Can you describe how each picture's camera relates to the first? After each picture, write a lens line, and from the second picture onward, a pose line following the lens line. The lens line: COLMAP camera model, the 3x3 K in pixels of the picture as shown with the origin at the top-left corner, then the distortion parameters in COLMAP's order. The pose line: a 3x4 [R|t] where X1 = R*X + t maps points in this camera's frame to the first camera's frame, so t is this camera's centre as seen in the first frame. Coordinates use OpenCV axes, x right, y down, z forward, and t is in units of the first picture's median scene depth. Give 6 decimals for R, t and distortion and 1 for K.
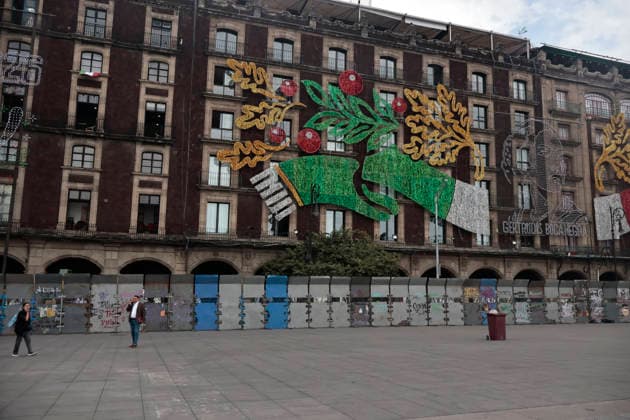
lens RADIAL K [[524.2, 0, 319.4], [0, 524.2, 211.8], [0, 0, 1]] dist [-0.010512, 0.008923]
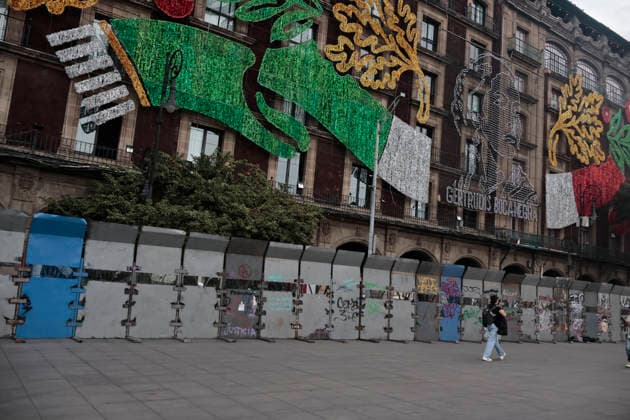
lens RADIAL K [[524.2, 0, 309.3], [0, 524.2, 213.5], [0, 0, 1]] dist [-0.010512, 0.008923]
pose [[0.964810, 0.103155, 0.241868, 0.009044], [-0.111788, 0.993484, 0.022211, 0.064365], [-0.238001, -0.048467, 0.970055, 0.393589]]
